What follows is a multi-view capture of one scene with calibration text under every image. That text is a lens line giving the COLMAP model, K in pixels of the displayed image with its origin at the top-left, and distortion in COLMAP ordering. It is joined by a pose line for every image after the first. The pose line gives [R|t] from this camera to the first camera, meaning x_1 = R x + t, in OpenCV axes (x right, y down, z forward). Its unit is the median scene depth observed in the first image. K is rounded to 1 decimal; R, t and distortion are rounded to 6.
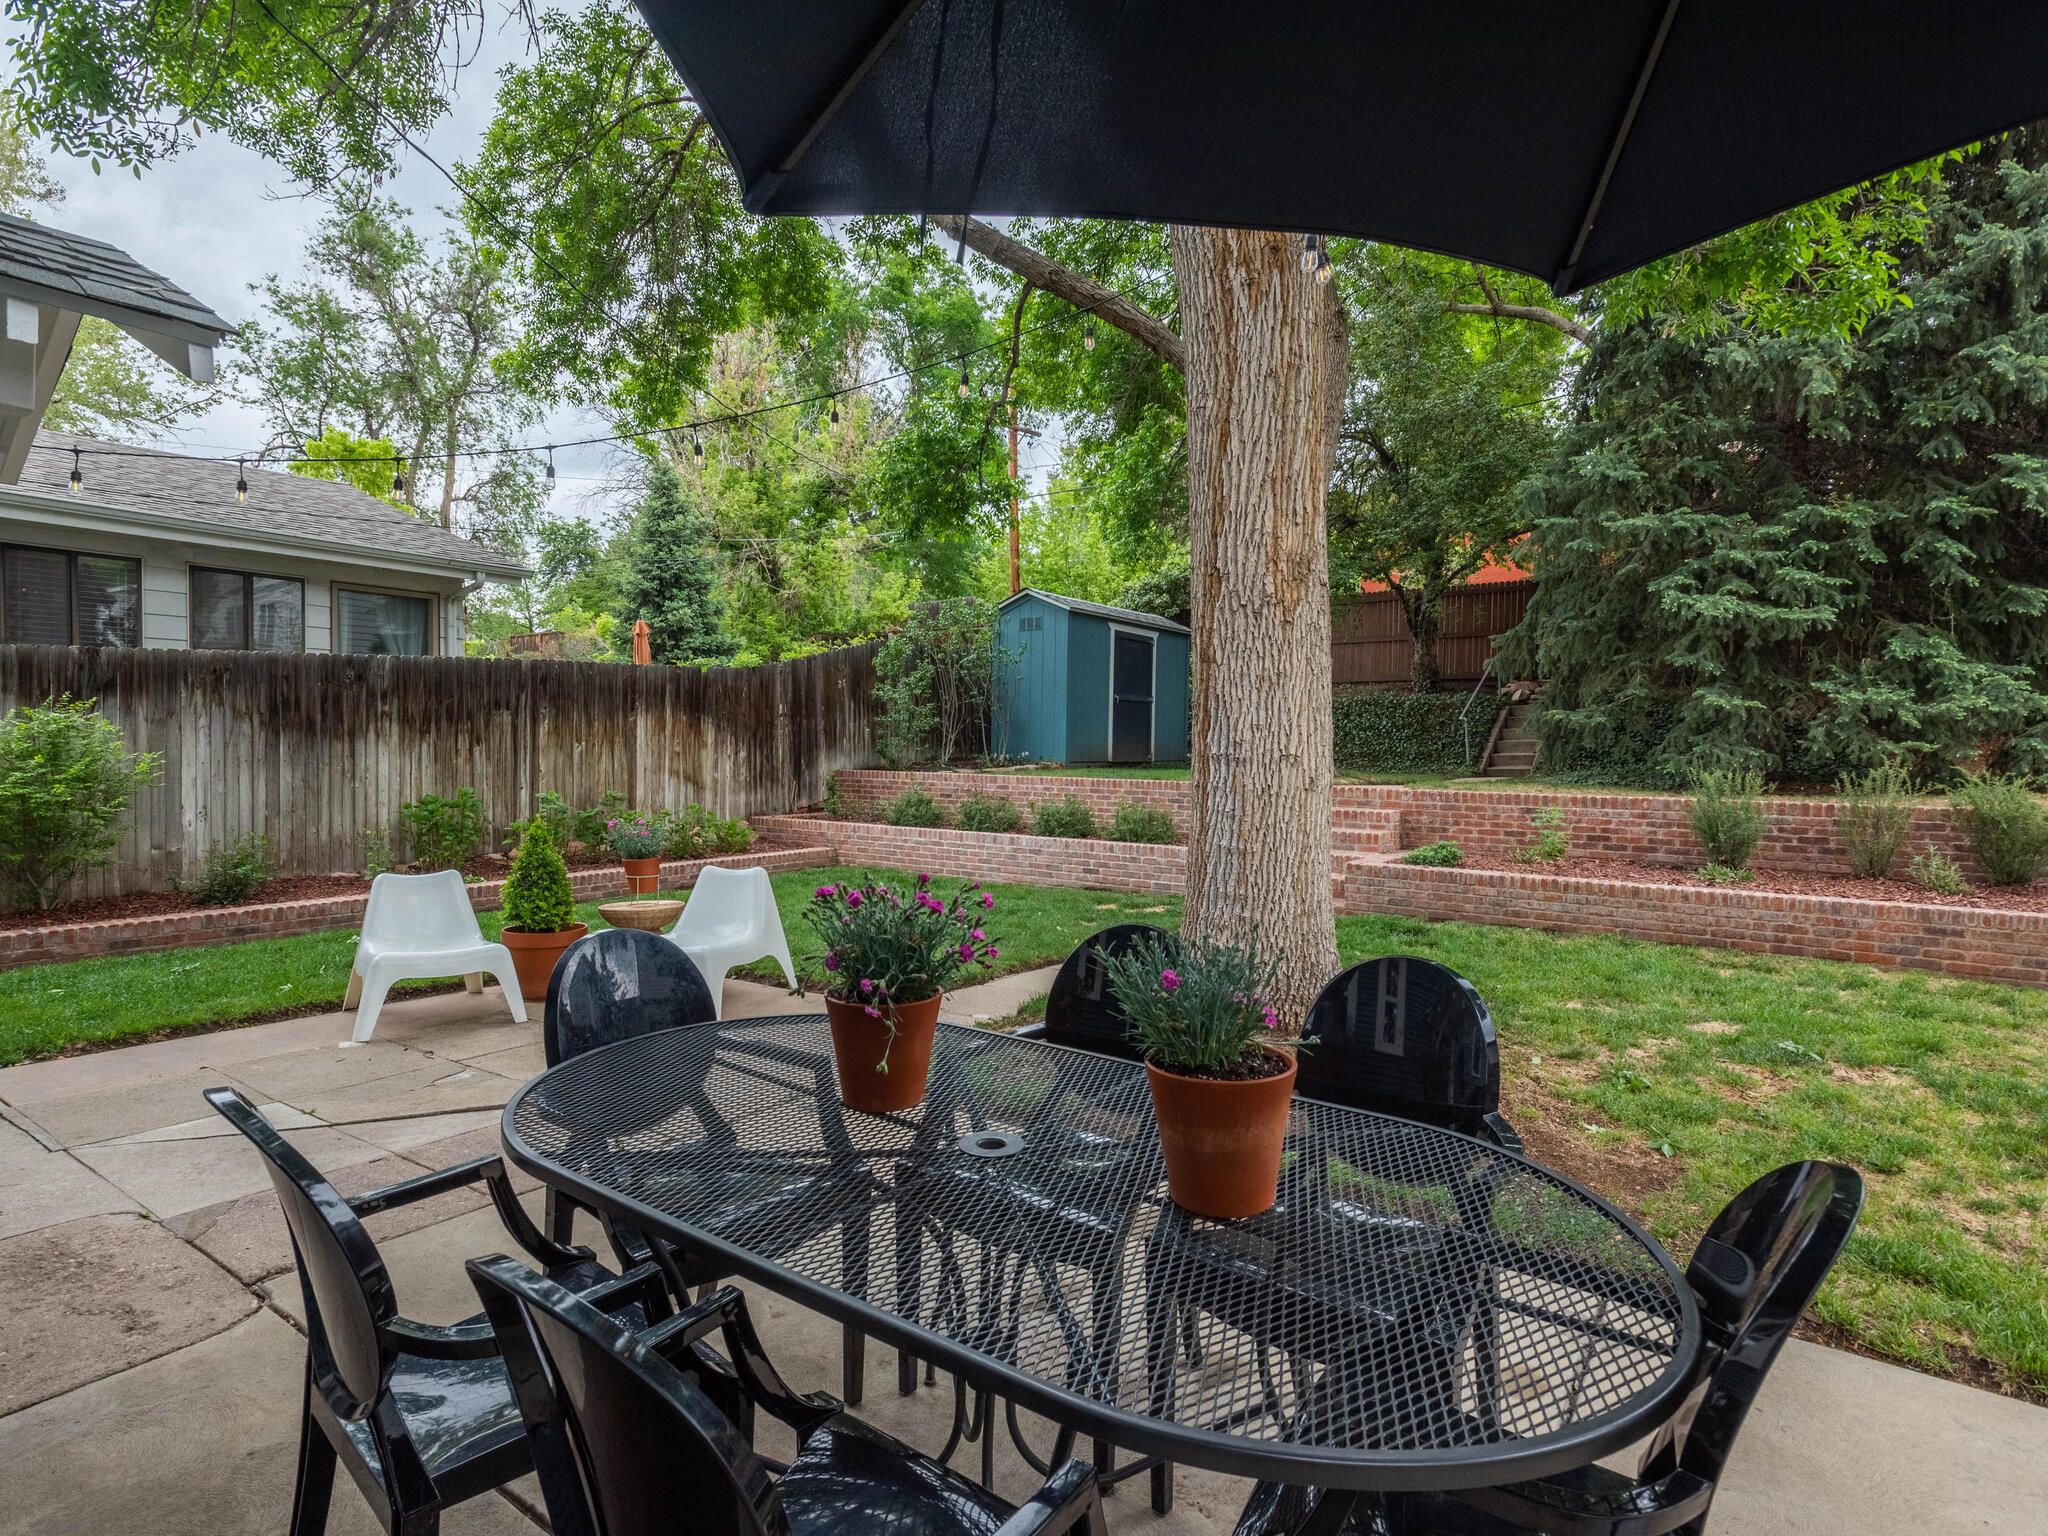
lens RADIAL K [[1081.8, 0, 1013.2], [0, 1081.8, 770.9], [0, 0, 1]] dist [0.015580, -0.000218]
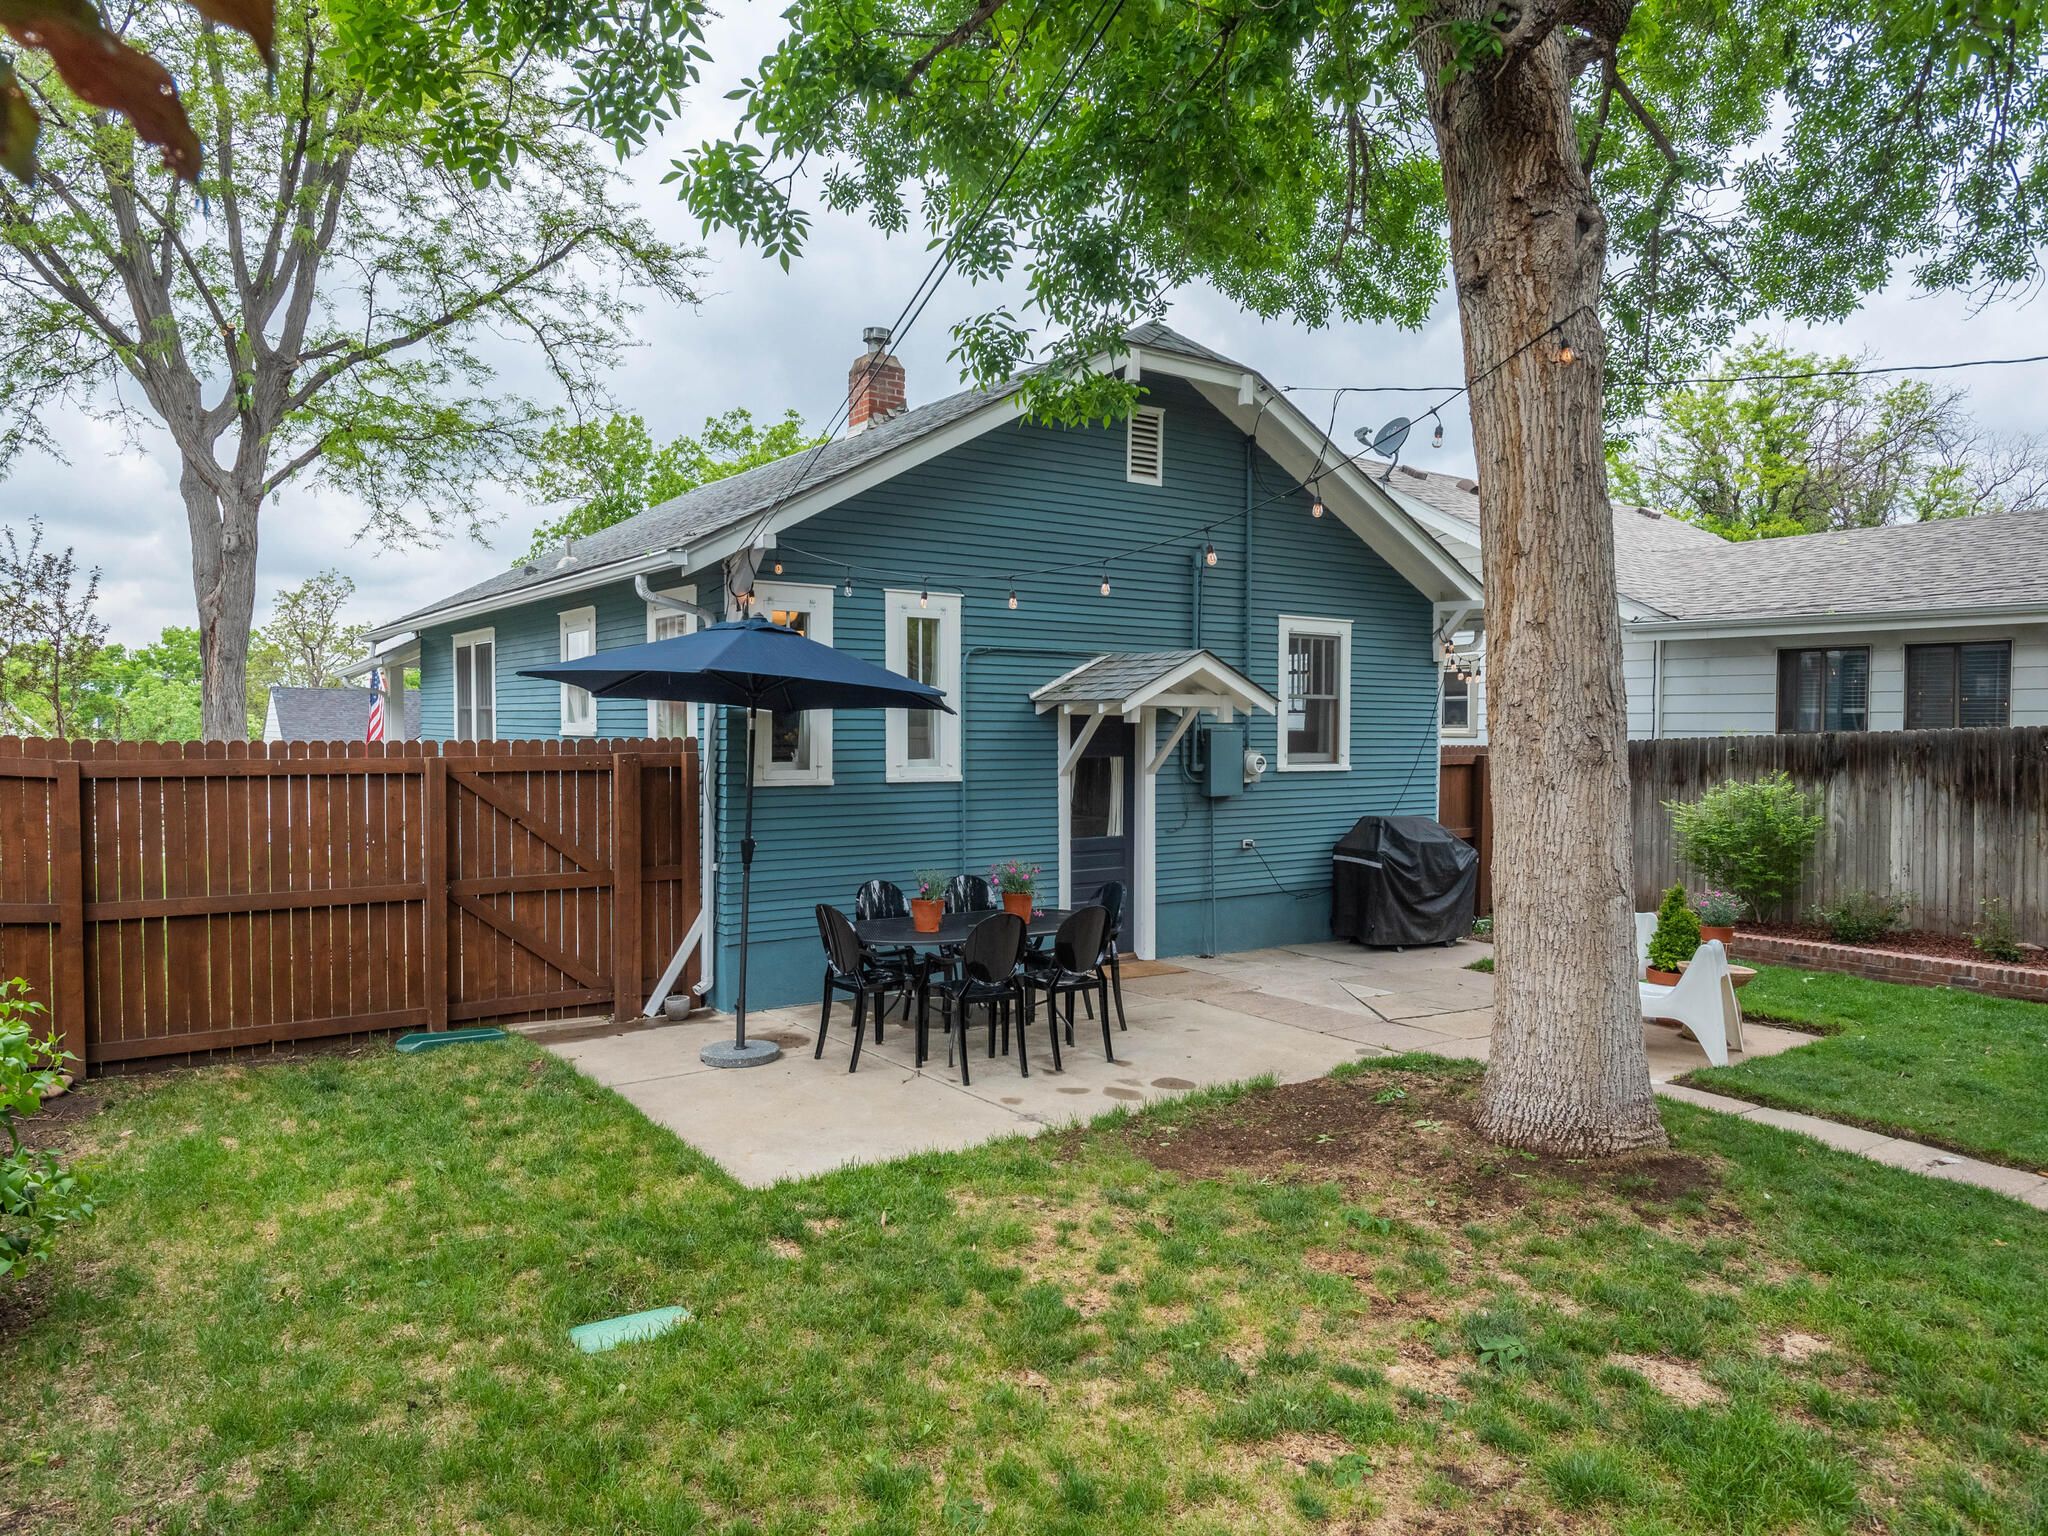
lens RADIAL K [[1346.1, 0, 1012.6], [0, 1346.1, 766.6], [0, 0, 1]] dist [-0.003191, -0.002136]
pose [[-0.323265, 0.011977, -0.946233, 0.882630], [-0.034447, 0.999108, 0.024414, -0.069730], [0.945681, 0.040487, -0.322564, 0.523018]]
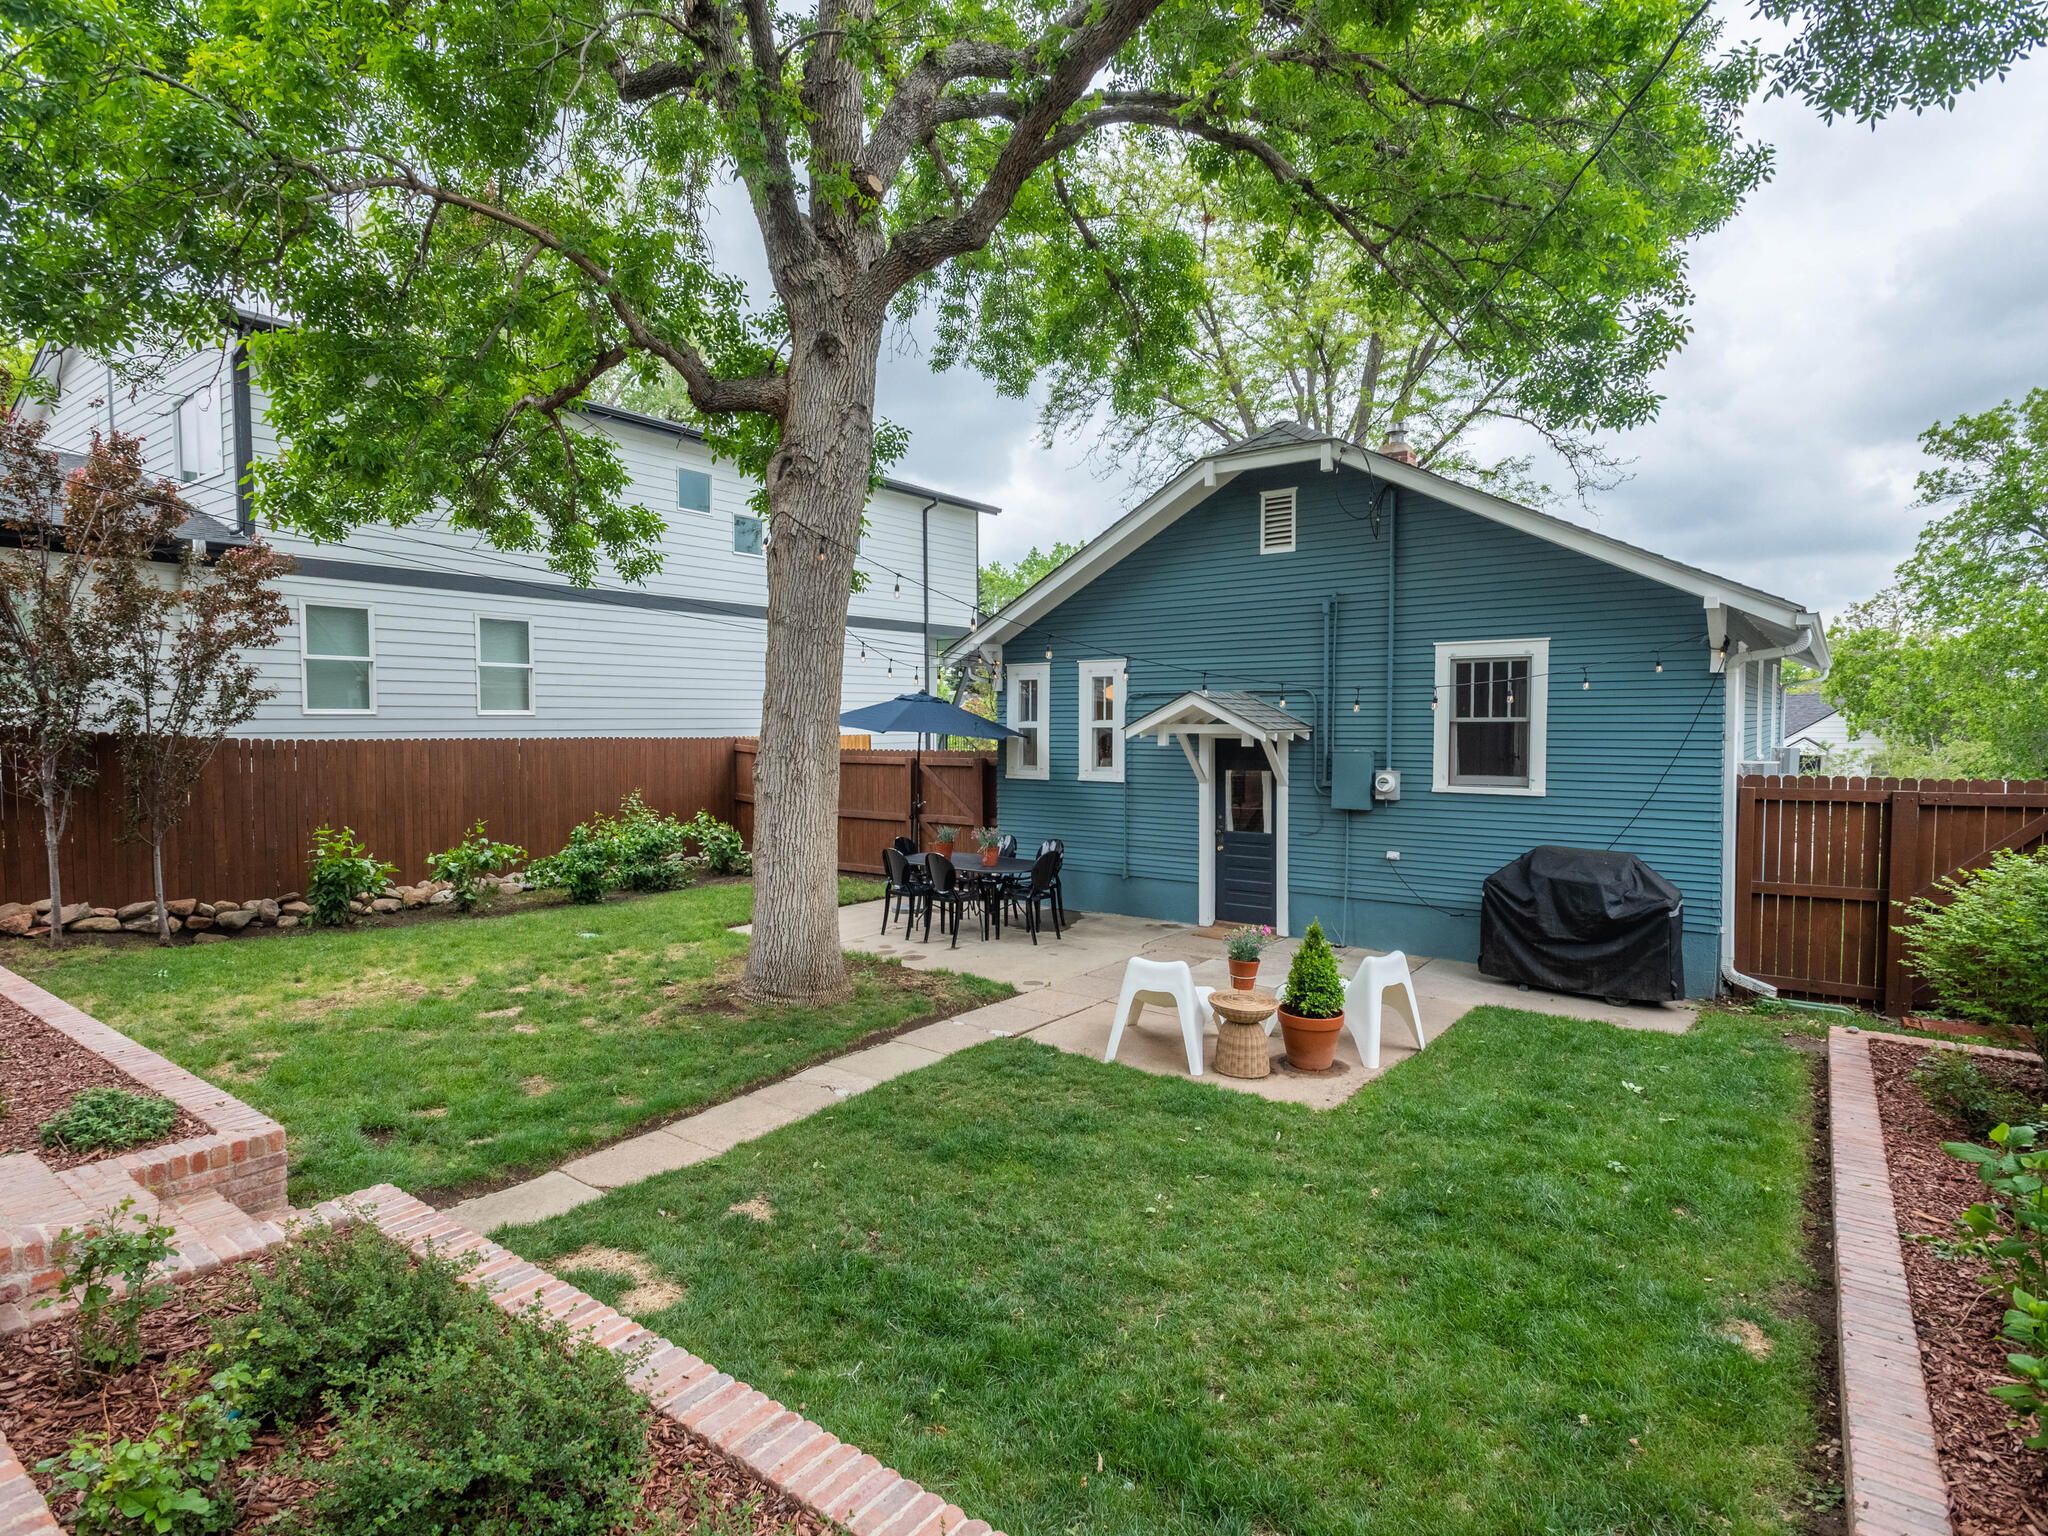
lens RADIAL K [[1081.8, 0, 1013.2], [0, 1081.8, 770.9], [0, 0, 1]] dist [0.015580, -0.000218]
pose [[-0.999574, -0.012184, 0.026513, -0.081612], [-0.010195, 0.997213, 0.073910, -0.144496], [-0.027340, 0.073608, -0.996912, 1.509947]]
